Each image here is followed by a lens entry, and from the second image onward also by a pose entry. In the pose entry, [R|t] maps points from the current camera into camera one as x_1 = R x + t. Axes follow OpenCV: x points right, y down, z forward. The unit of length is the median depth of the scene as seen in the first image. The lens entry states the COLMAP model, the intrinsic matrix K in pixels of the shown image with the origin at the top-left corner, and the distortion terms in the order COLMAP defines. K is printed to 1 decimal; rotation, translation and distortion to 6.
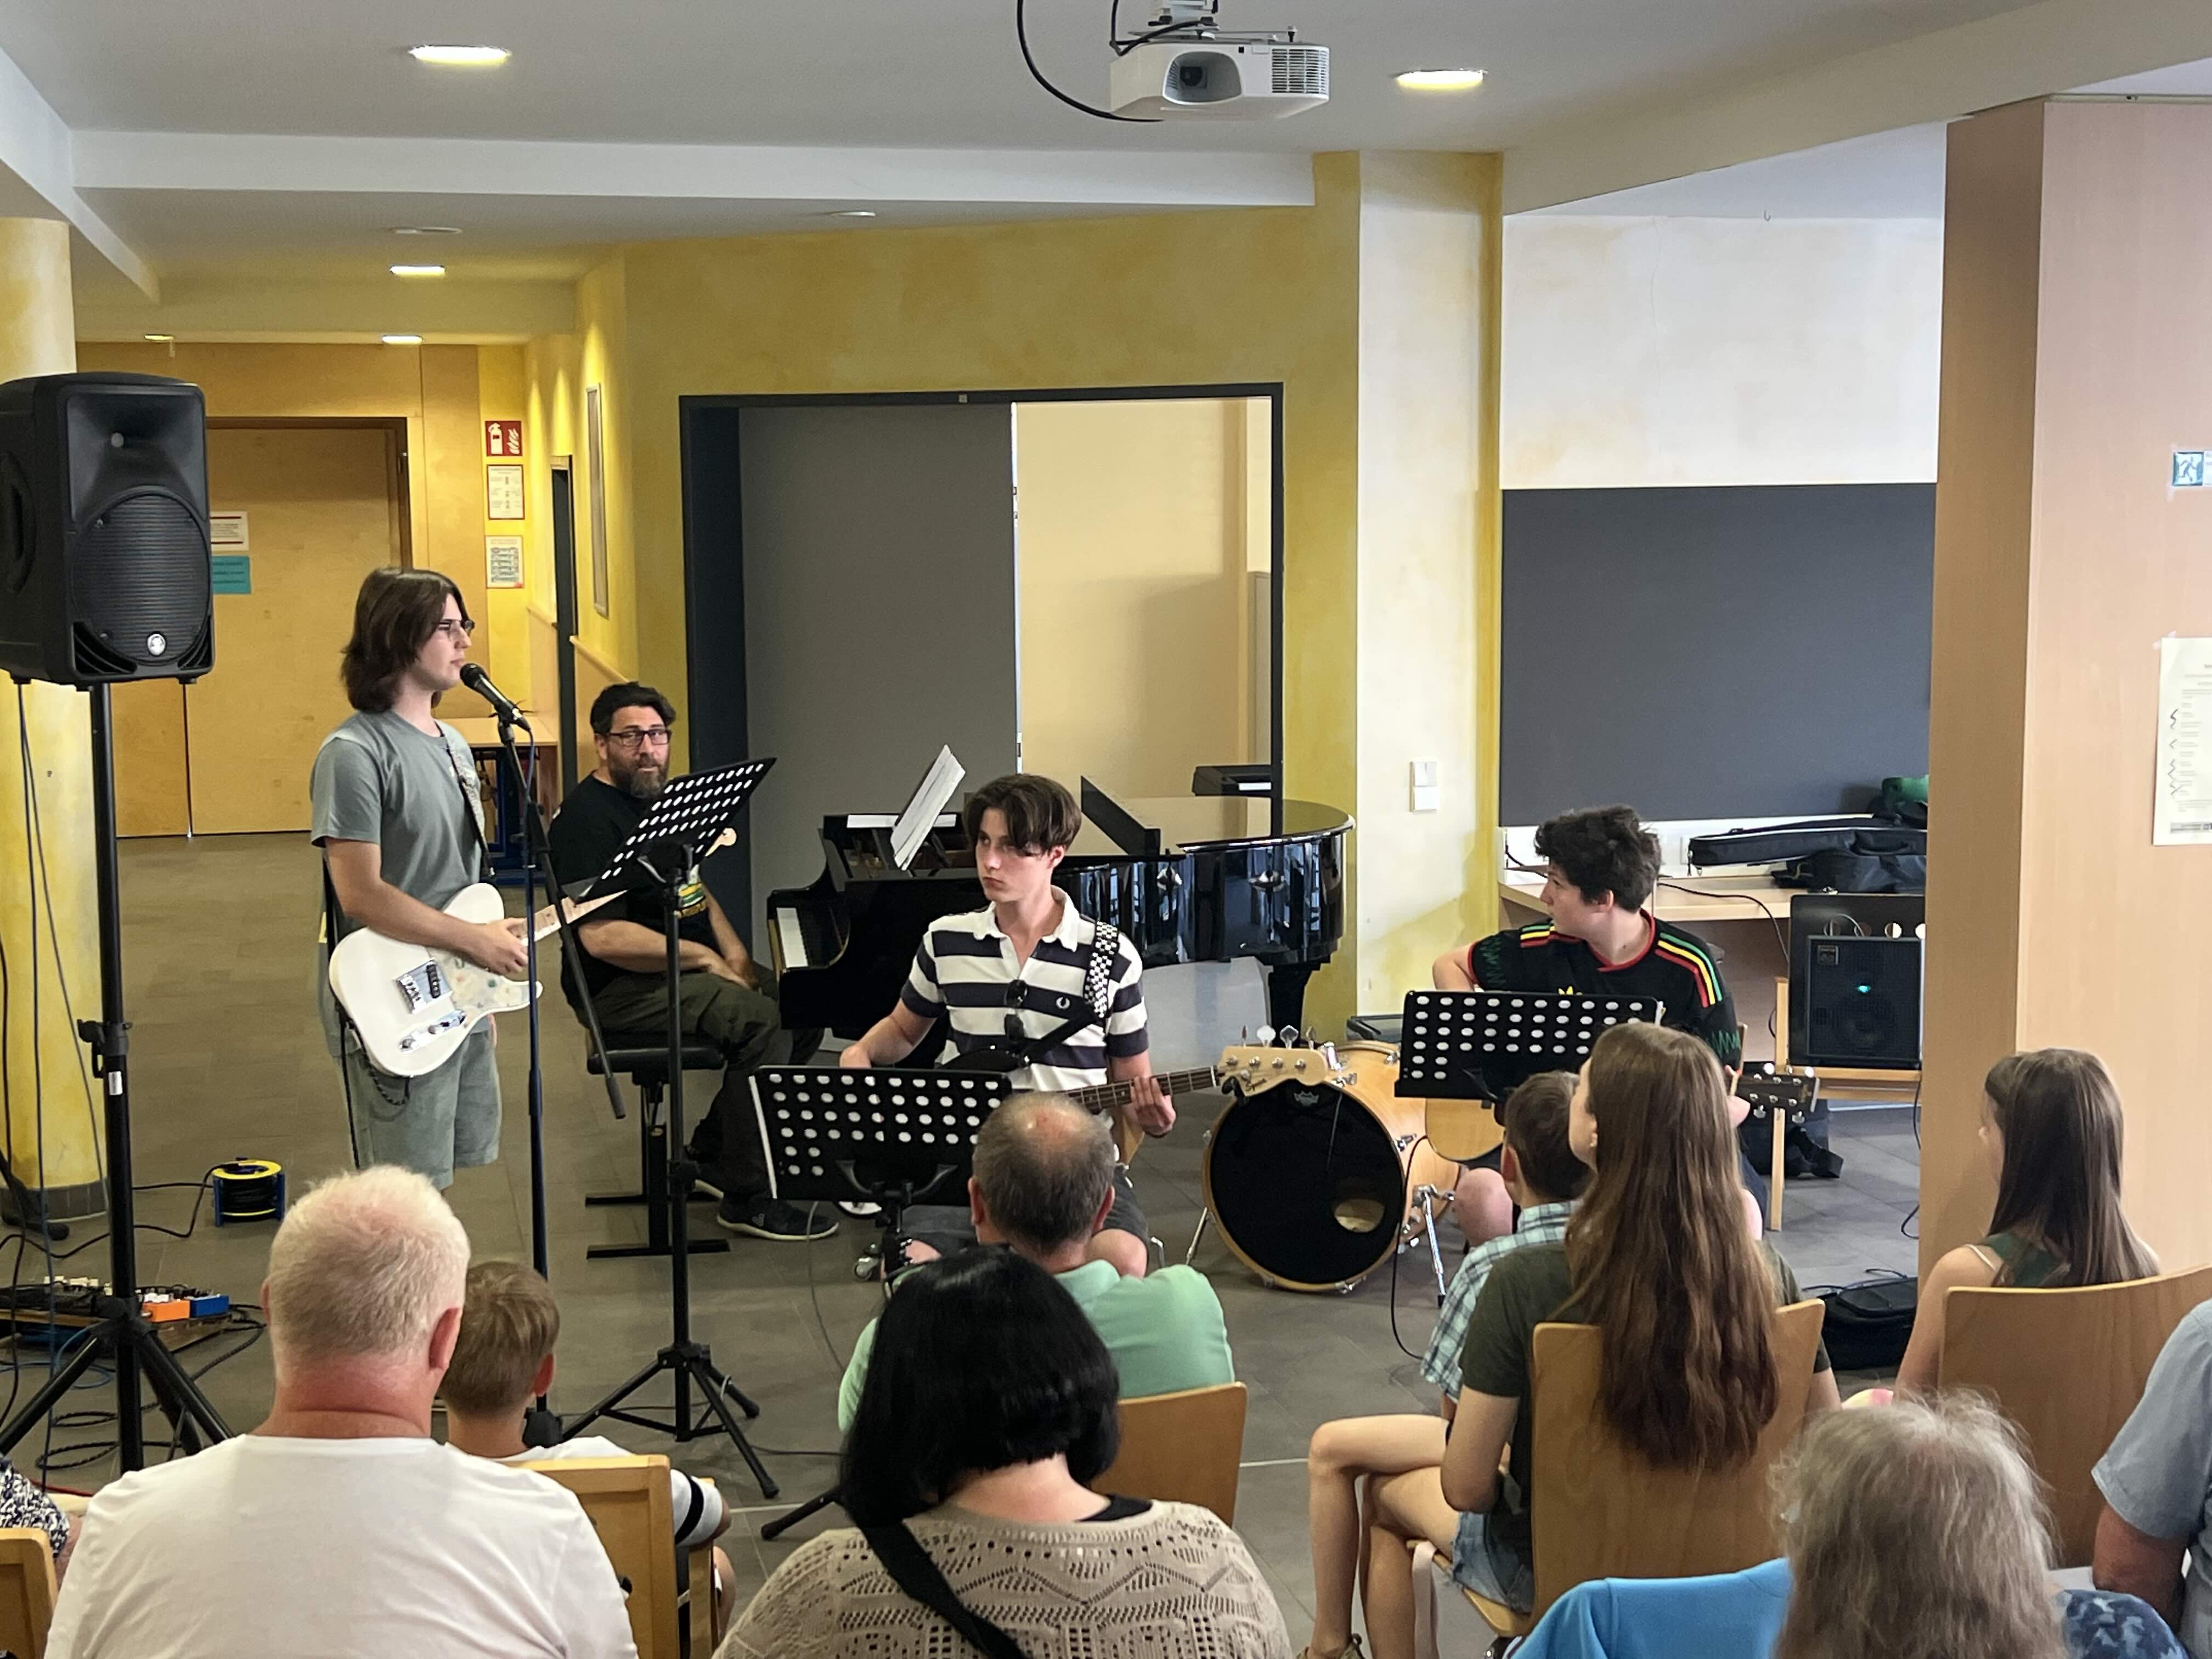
lens RADIAL K [[3101.4, 0, 1109.6], [0, 3101.4, 918.9], [0, 0, 1]] dist [0.004353, 0.017968]
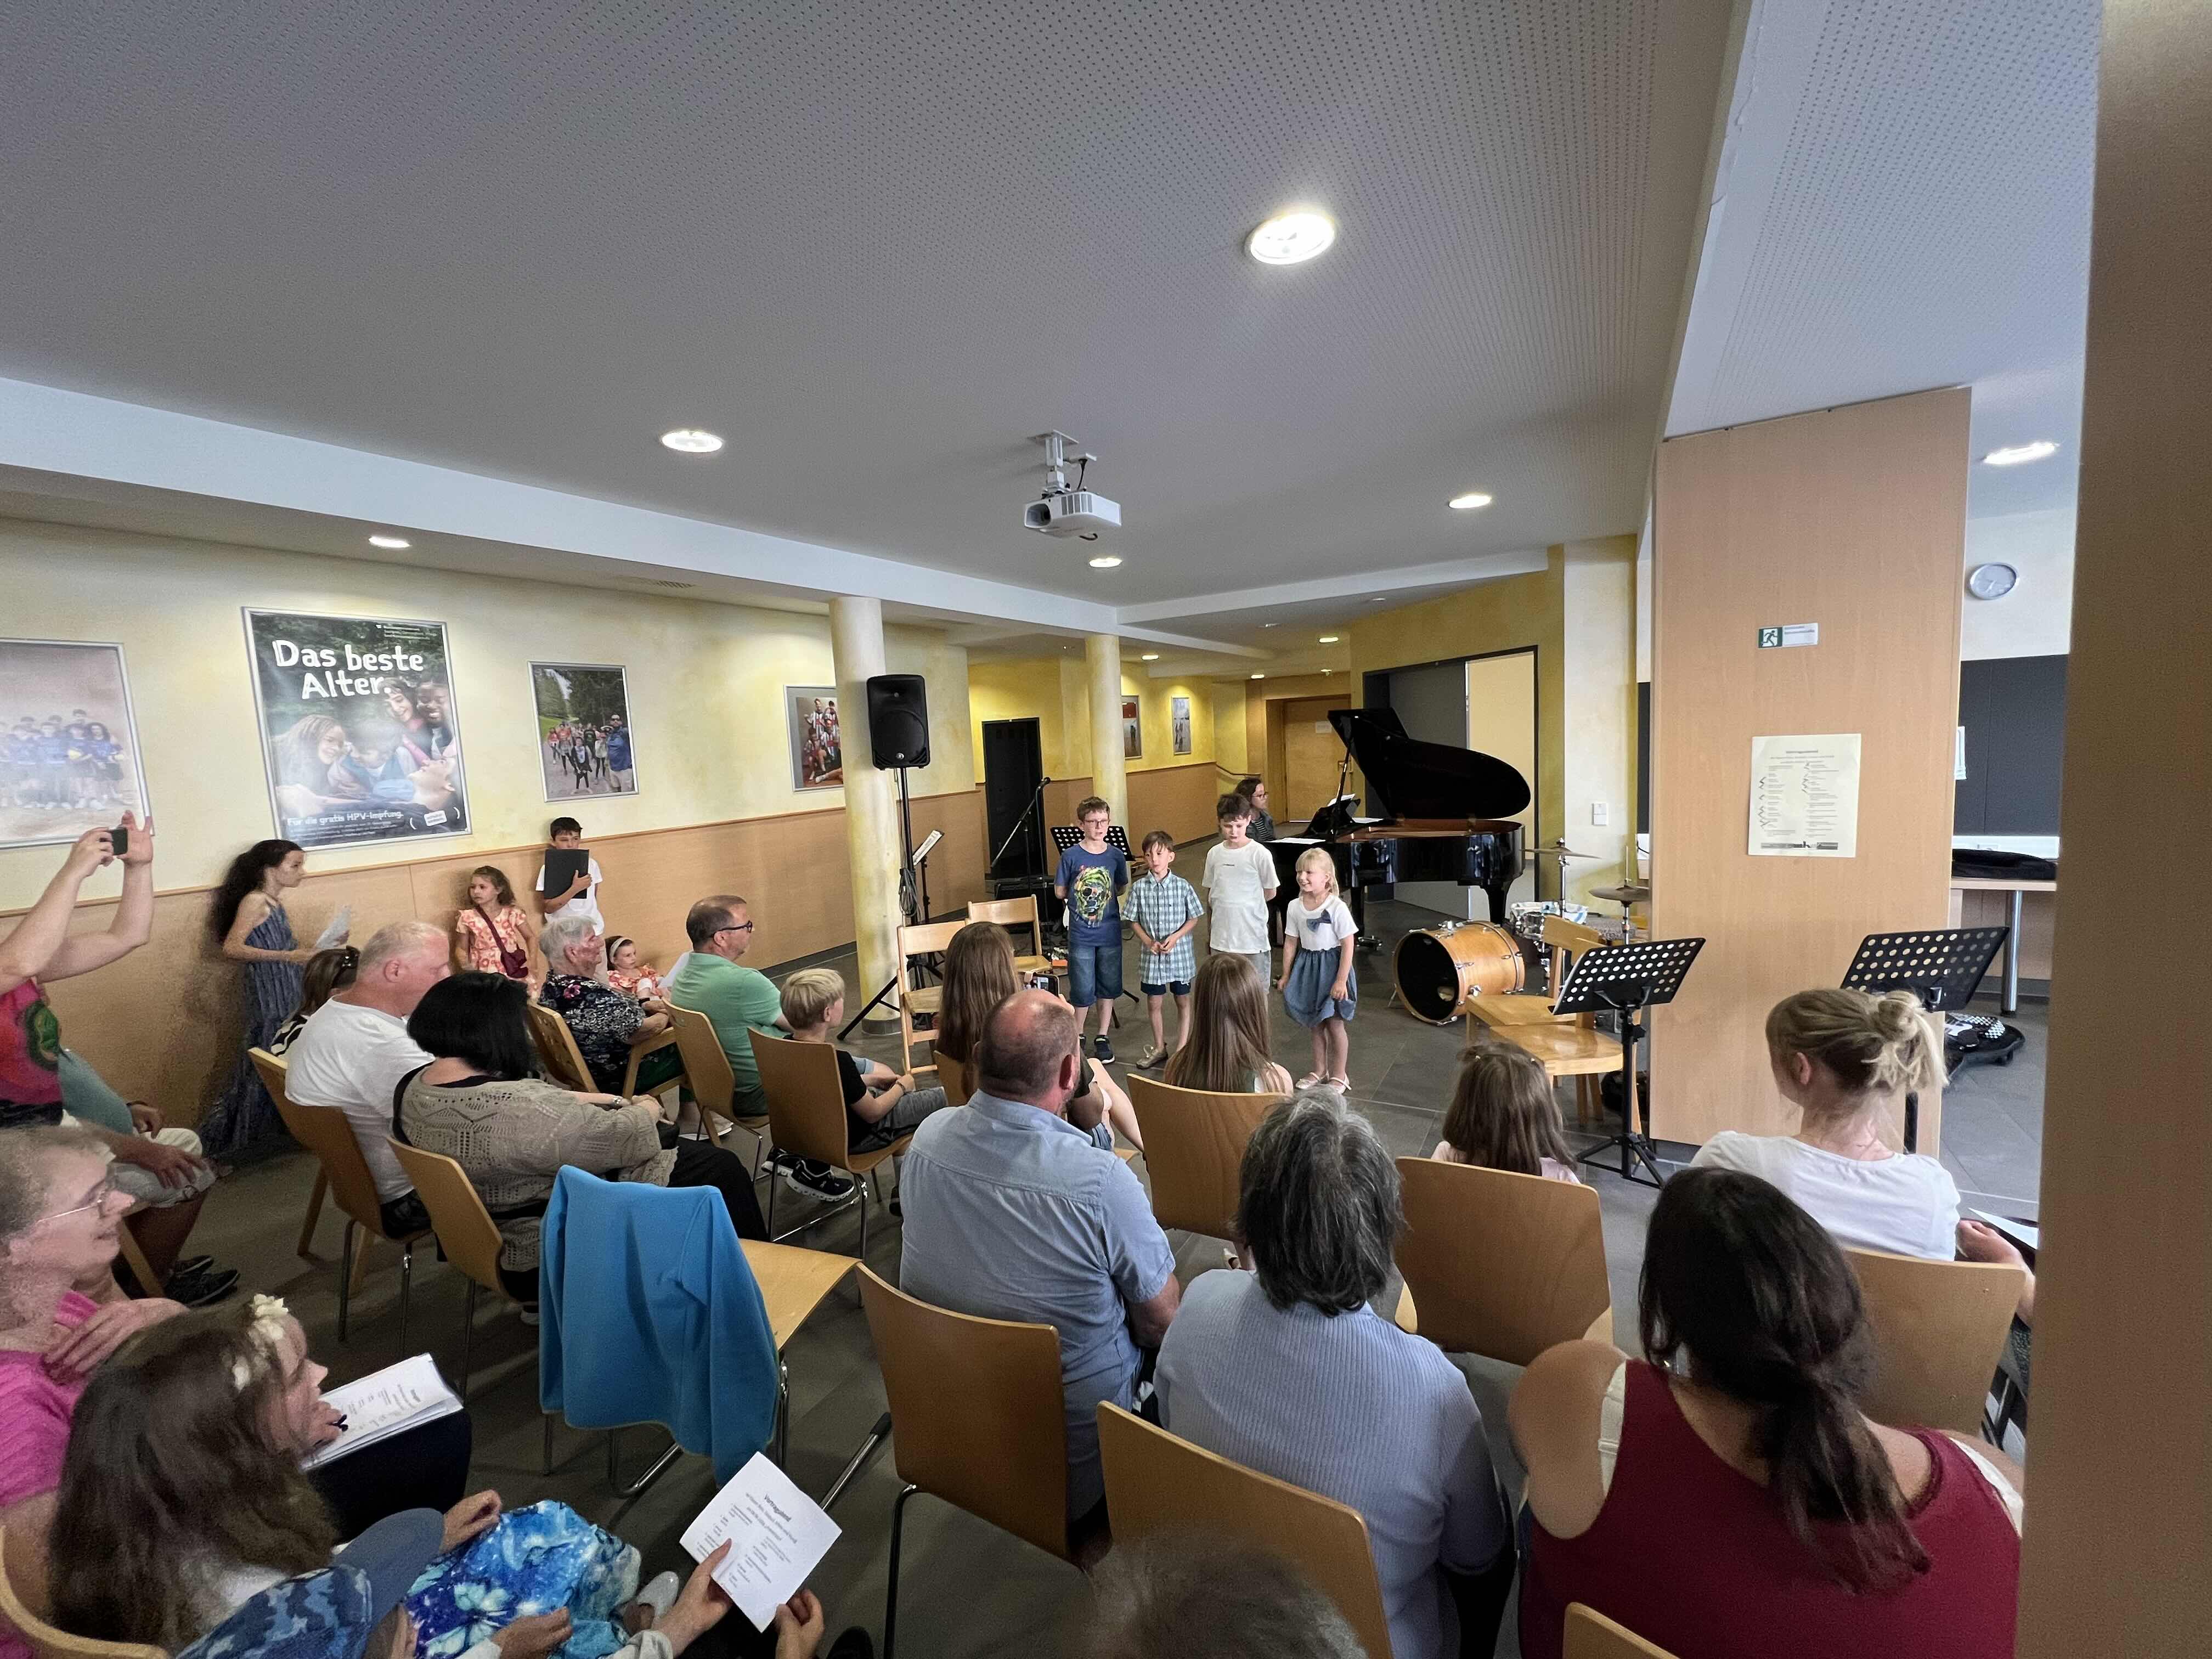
lens RADIAL K [[893.4, 0, 1106.0], [0, 893.4, 829.5], [0, 0, 1]] dist [-0.001964, -0.000425]
pose [[0.726175, 0.040518, -0.686314, 0.913626], [-0.052997, 0.998591, 0.002879, -0.044308], [0.685464, 0.034282, 0.727299, 0.843867]]
